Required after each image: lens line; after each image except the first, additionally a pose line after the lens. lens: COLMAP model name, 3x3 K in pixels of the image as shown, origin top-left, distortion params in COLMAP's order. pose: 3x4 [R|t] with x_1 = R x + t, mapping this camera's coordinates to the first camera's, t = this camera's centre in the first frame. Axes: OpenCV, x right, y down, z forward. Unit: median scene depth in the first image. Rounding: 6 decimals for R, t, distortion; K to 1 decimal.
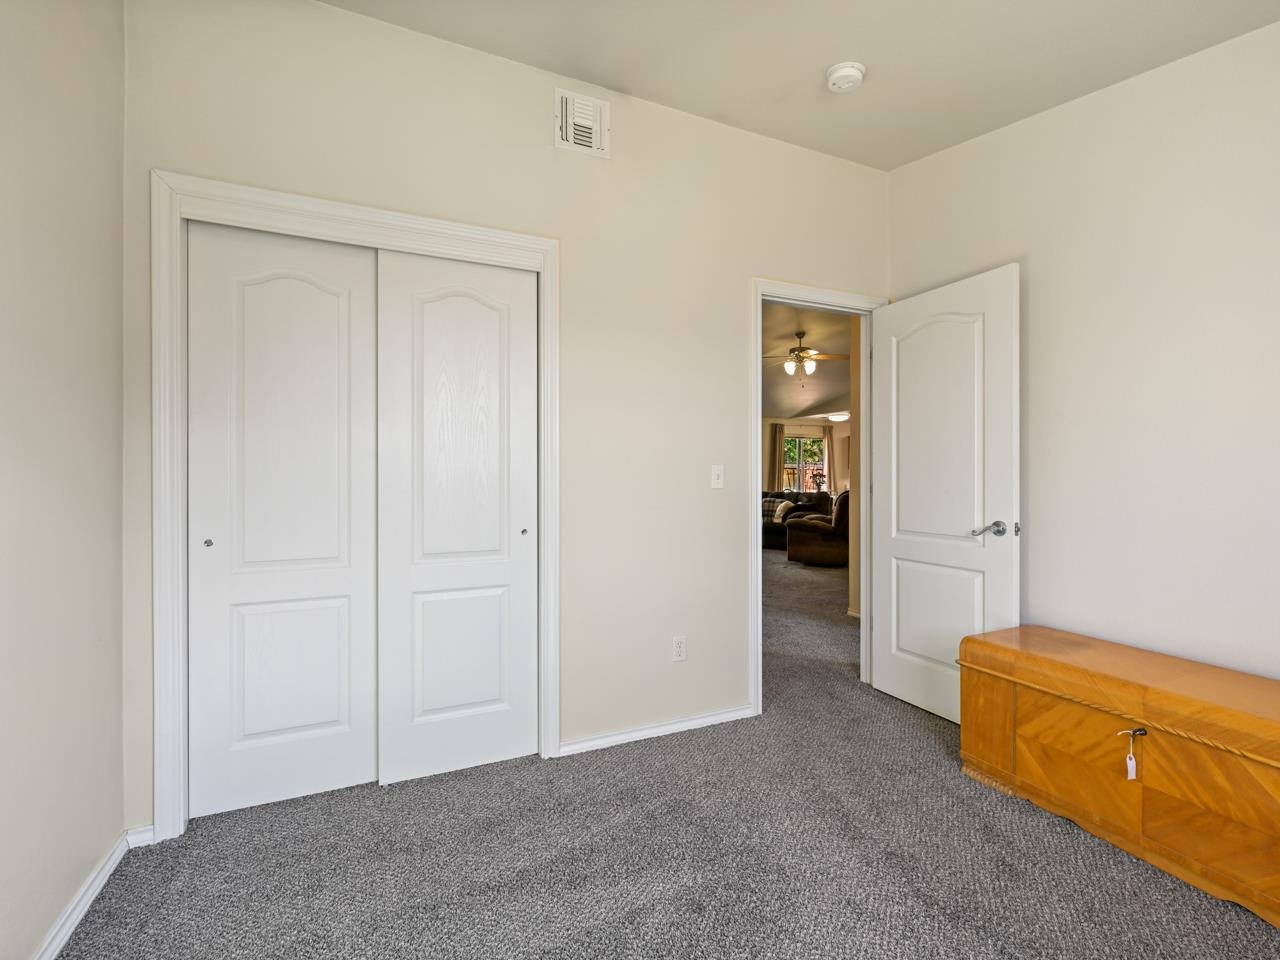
lens RADIAL K [[574.9, 0, 637.3], [0, 574.9, 485.1], [0, 0, 1]] dist [-0.003232, -0.001131]
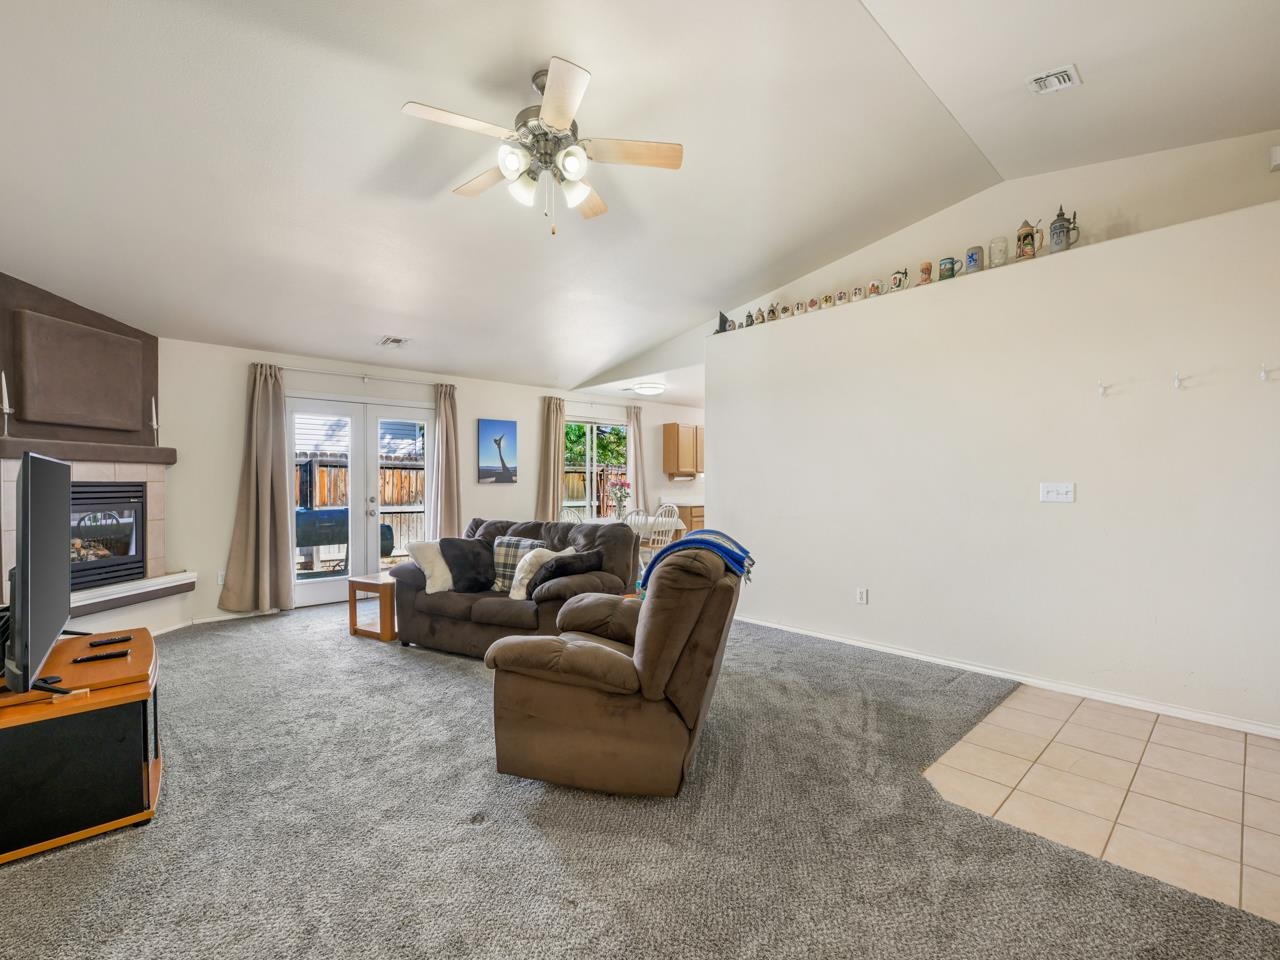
lens RADIAL K [[574.9, 0, 633.0], [0, 574.9, 478.8], [0, 0, 1]] dist [-0.003232, -0.001131]
pose [[0.952793, 0.000669, 0.303621, 0.185473], [0.004990, 0.999828, -0.017862, -0.015117], [-0.303581, 0.018534, 0.952626, 0.532884]]
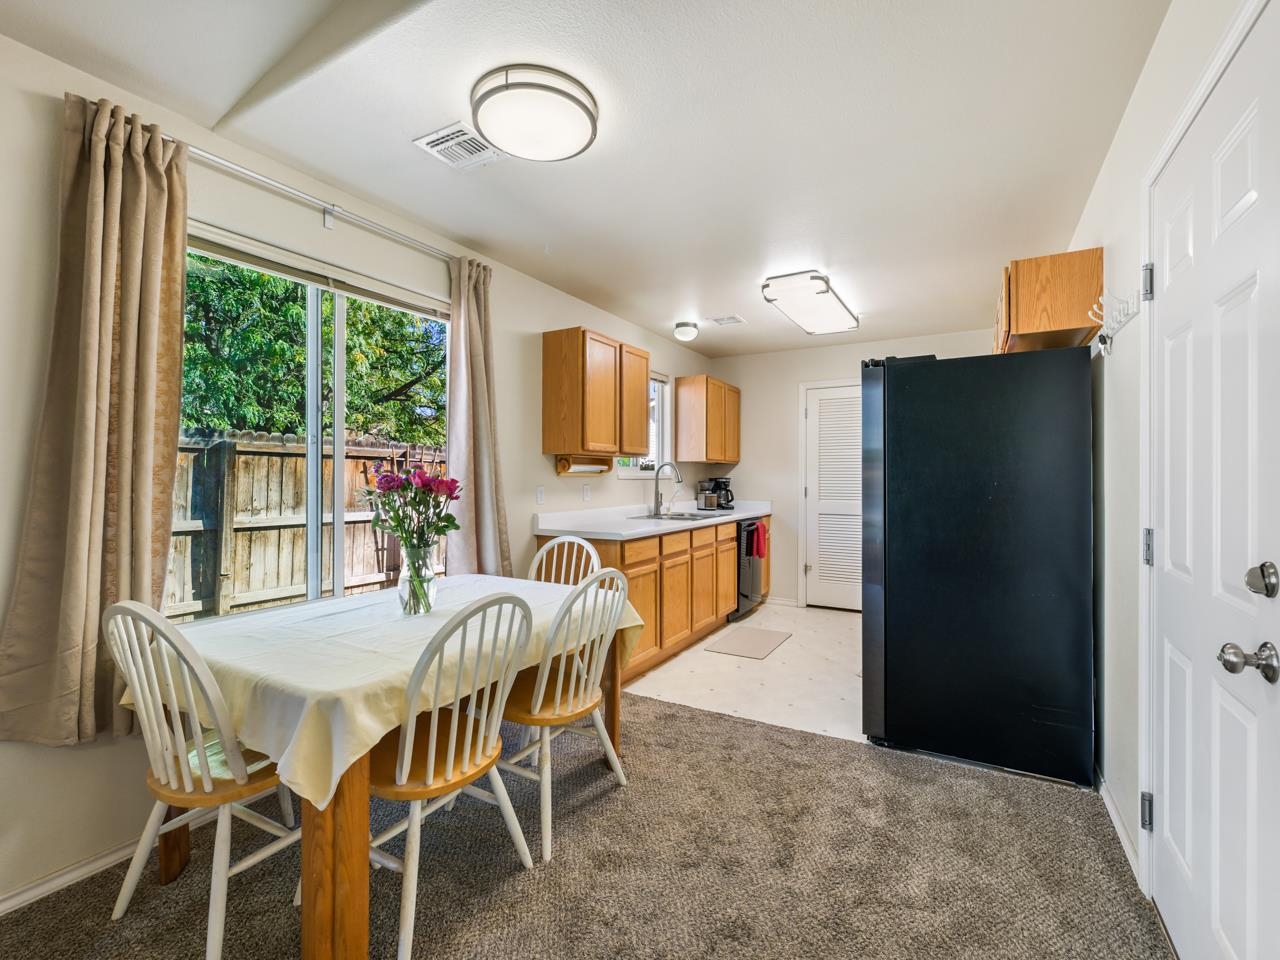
lens RADIAL K [[574.9, 0, 647.5], [0, 574.9, 472.1], [0, 0, 1]] dist [-0.003232, -0.001131]
pose [[0.809555, 0.007594, 0.586995, 0.348072], [0.003539, 0.999835, -0.017815, -0.021969], [-0.587034, 0.016499, 0.809394, 1.055112]]
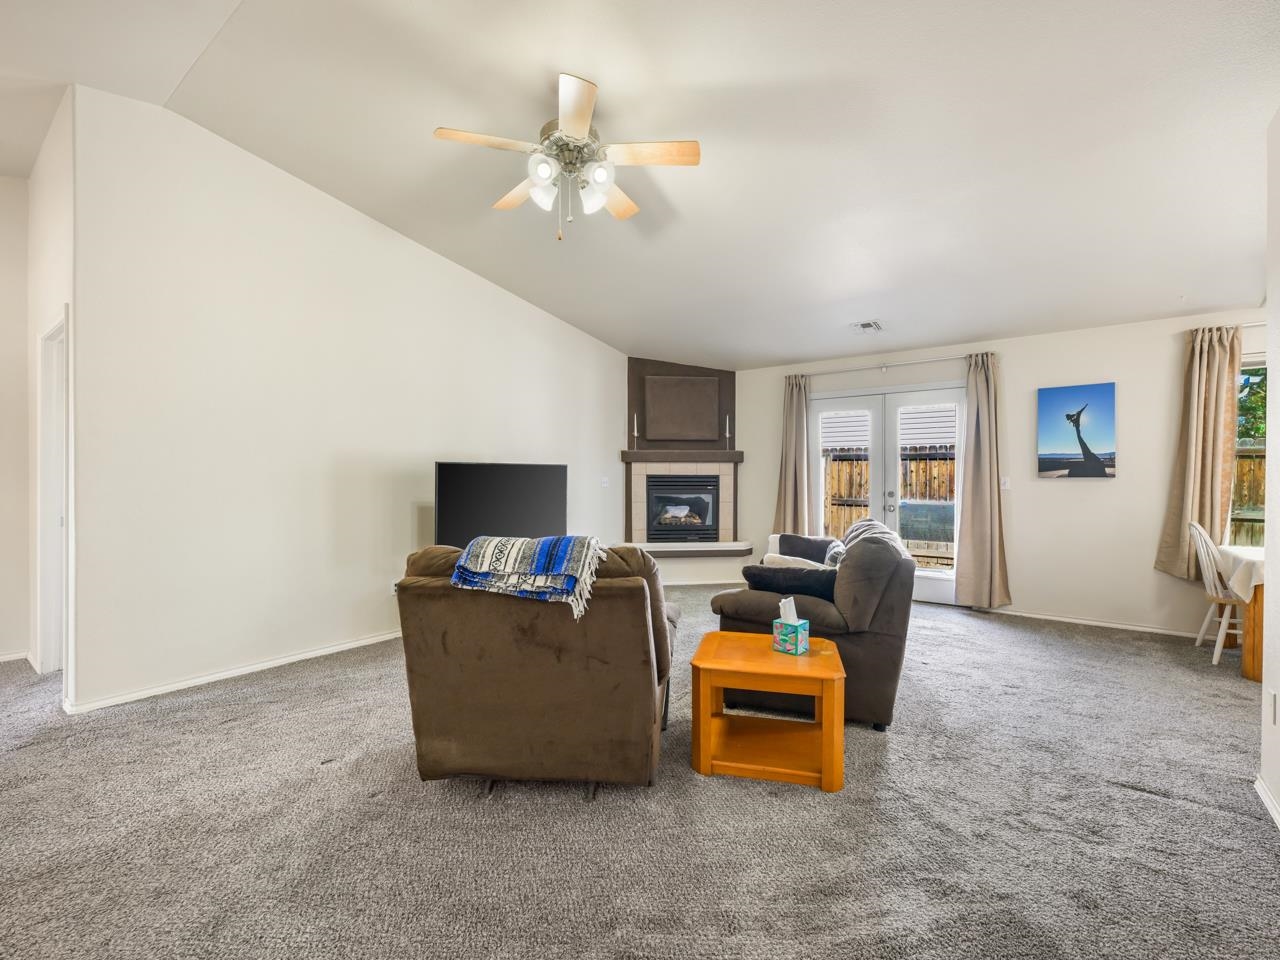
lens RADIAL K [[574.9, 0, 639.6], [0, 574.9, 478.7], [0, 0, 1]] dist [-0.003232, -0.001131]
pose [[0.449800, 0.006468, -0.893106, 0.514255], [-0.013552, 0.999908, 0.000417, -0.017756], [0.893027, 0.011916, 0.449846, 0.713894]]
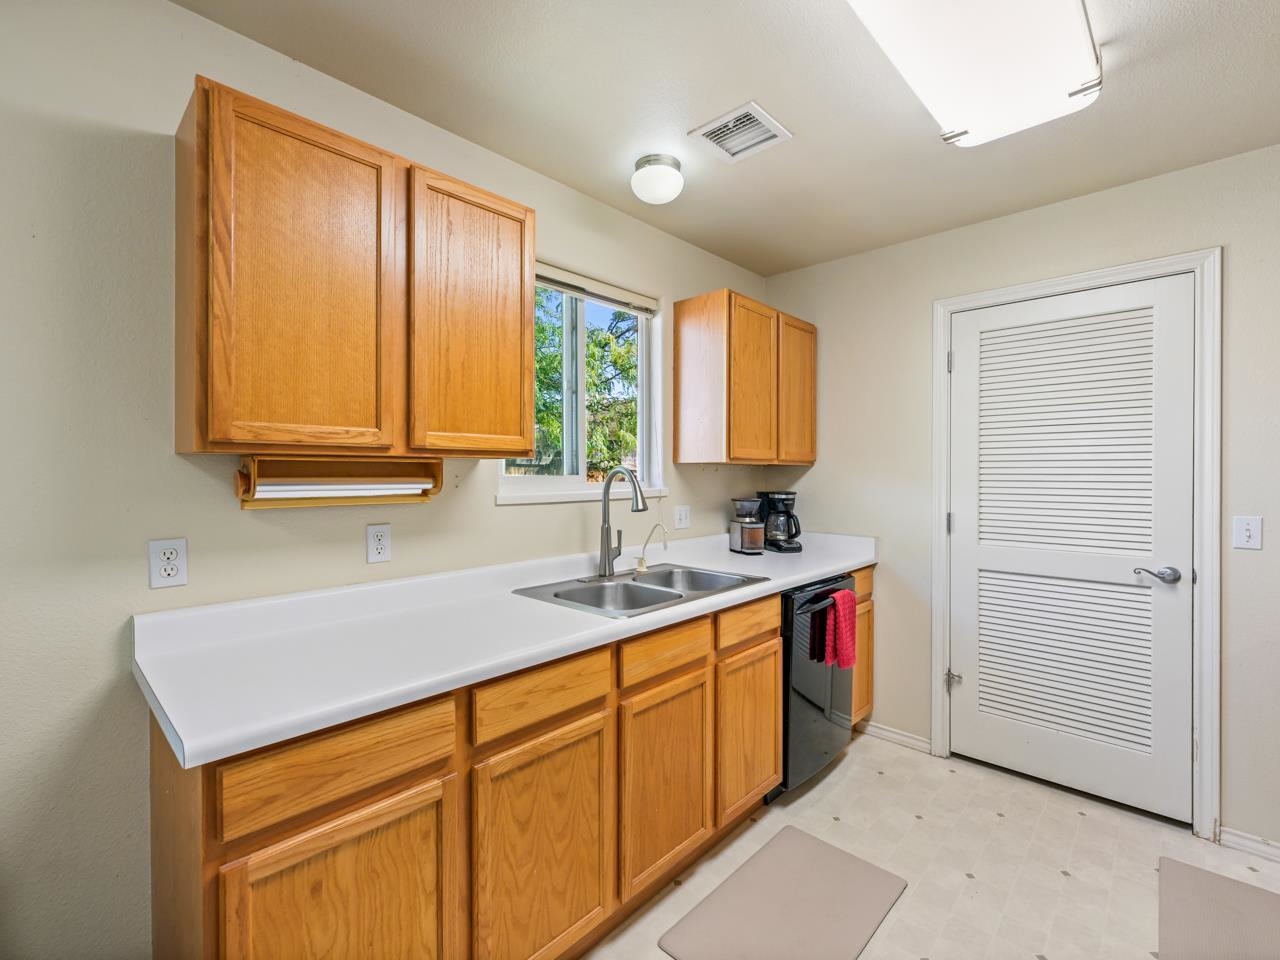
lens RADIAL K [[574.9, 0, 648.3], [0, 574.9, 475.3], [0, 0, 1]] dist [-0.003232, -0.001131]
pose [[0.922175, -0.004351, 0.386749, 0.549138], [0.006975, 0.999961, -0.005382, -0.033127], [-0.386711, 0.007661, 0.922169, 1.209855]]
